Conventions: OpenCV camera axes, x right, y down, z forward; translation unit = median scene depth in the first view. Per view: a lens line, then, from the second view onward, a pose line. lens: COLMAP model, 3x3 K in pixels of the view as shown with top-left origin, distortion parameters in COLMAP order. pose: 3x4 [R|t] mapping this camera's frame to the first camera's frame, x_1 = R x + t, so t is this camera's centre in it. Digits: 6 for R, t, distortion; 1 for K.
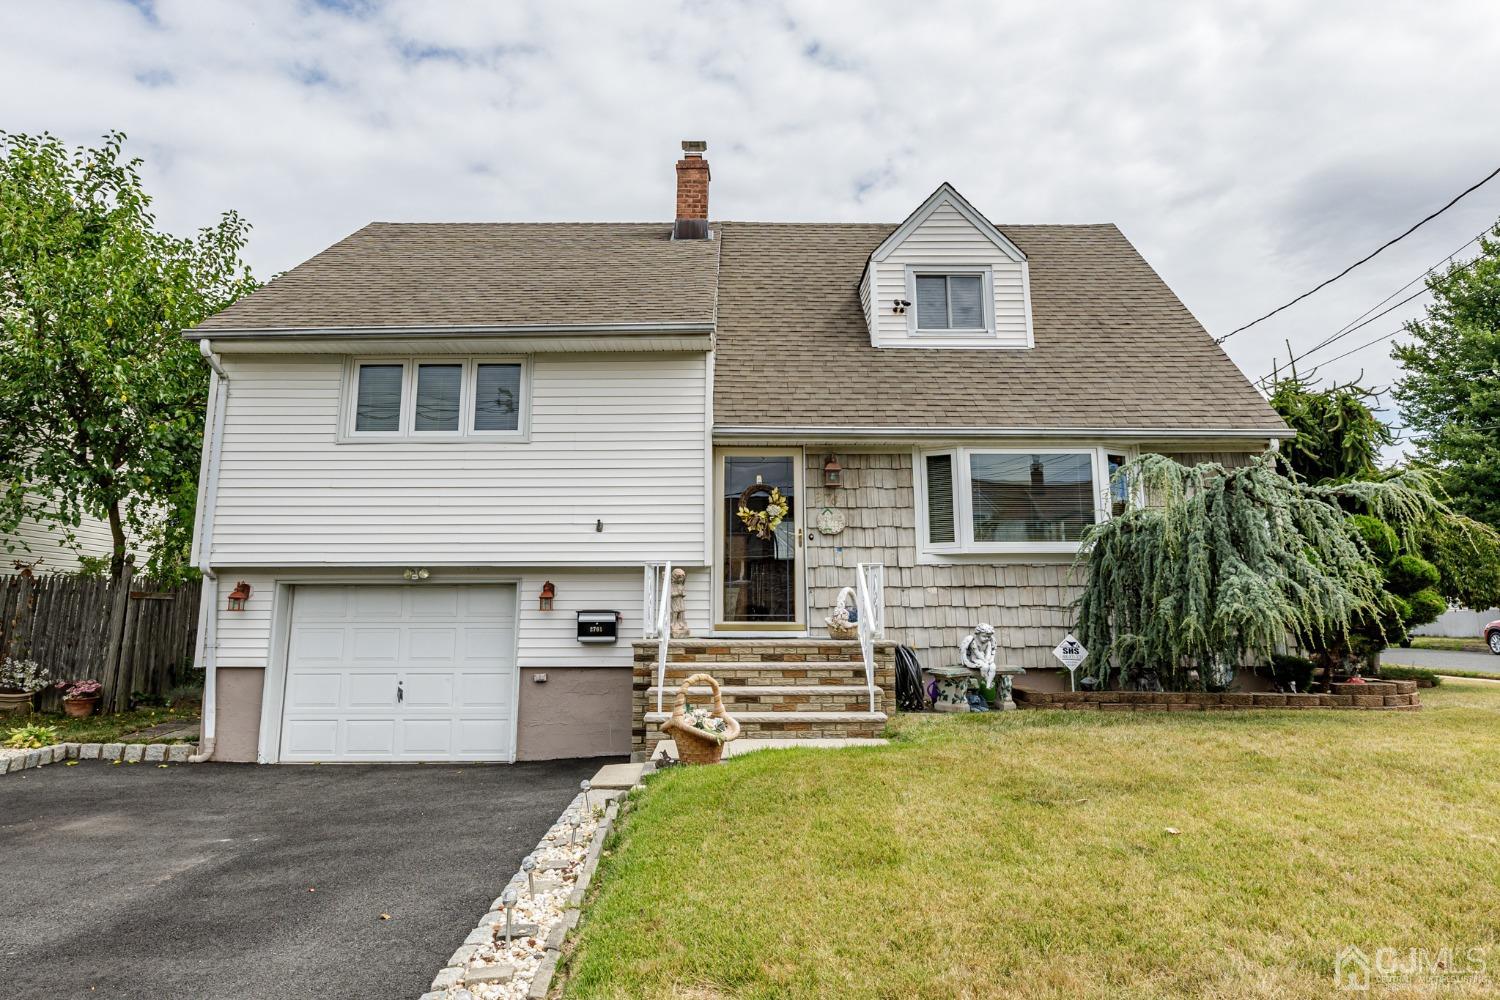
lens RADIAL K [[976.3, 0, 750.2], [0, 976.3, 419.6], [0, 0, 1]] dist [-0.005129, 0.000937]
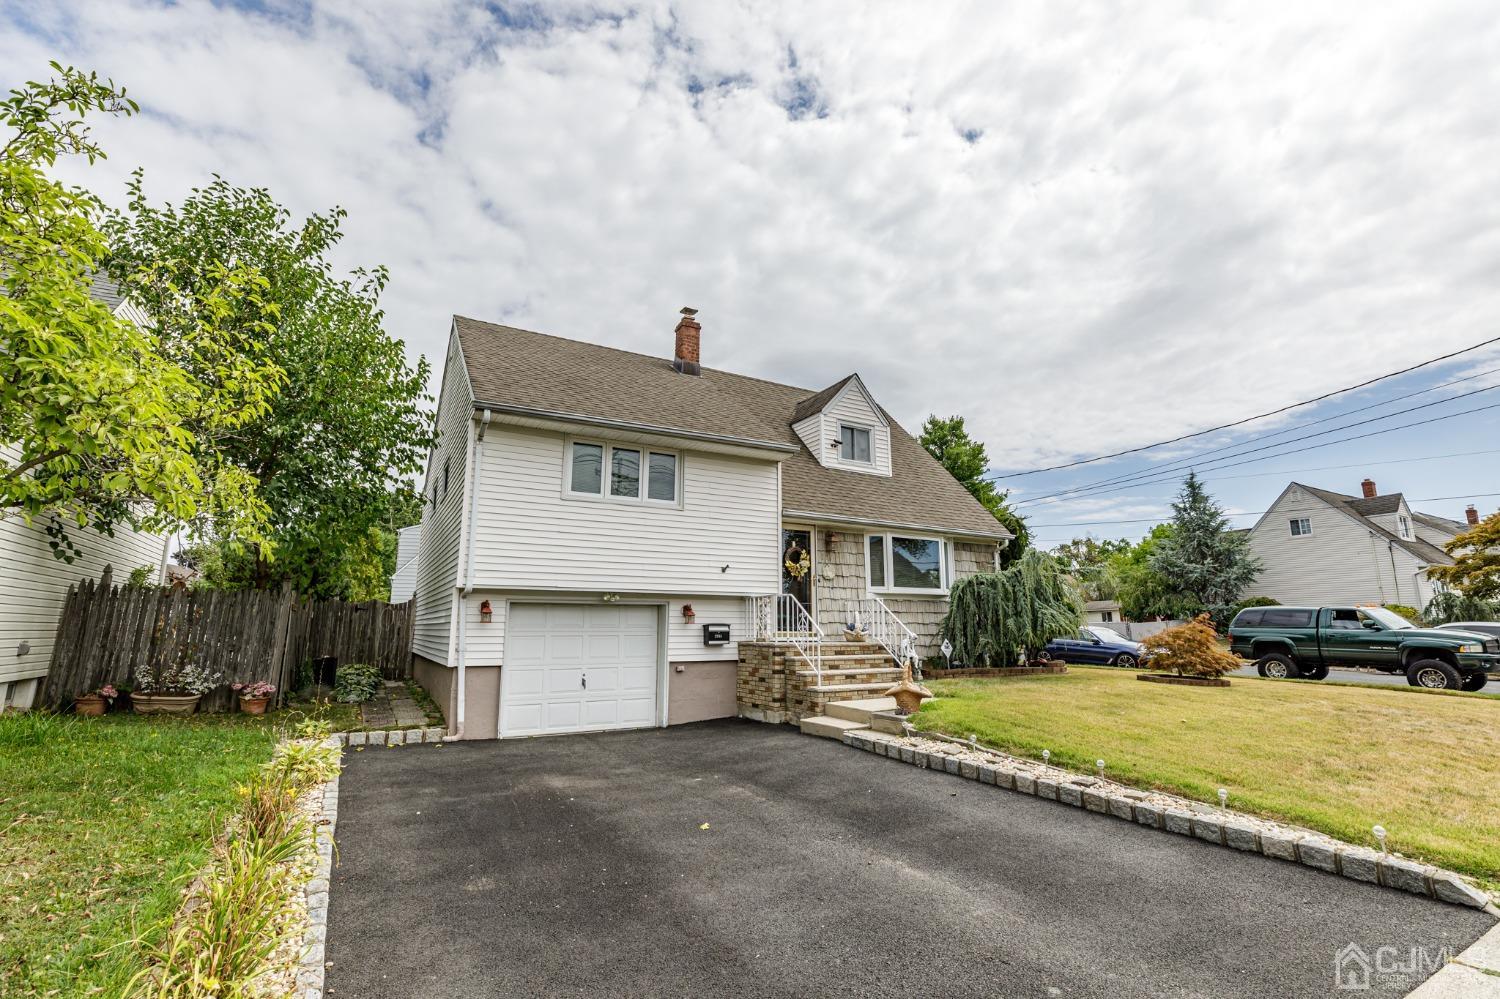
lens RADIAL K [[686.7, 0, 750.0], [0, 686.7, 499.5], [0, 0, 1]] dist [-0.002378, 0.000508]
pose [[0.870848, 0.094879, 0.482308, -0.640245], [-0.102557, 0.994672, -0.010494, 0.007895], [-0.480734, -0.040325, 0.875939, 0.041572]]
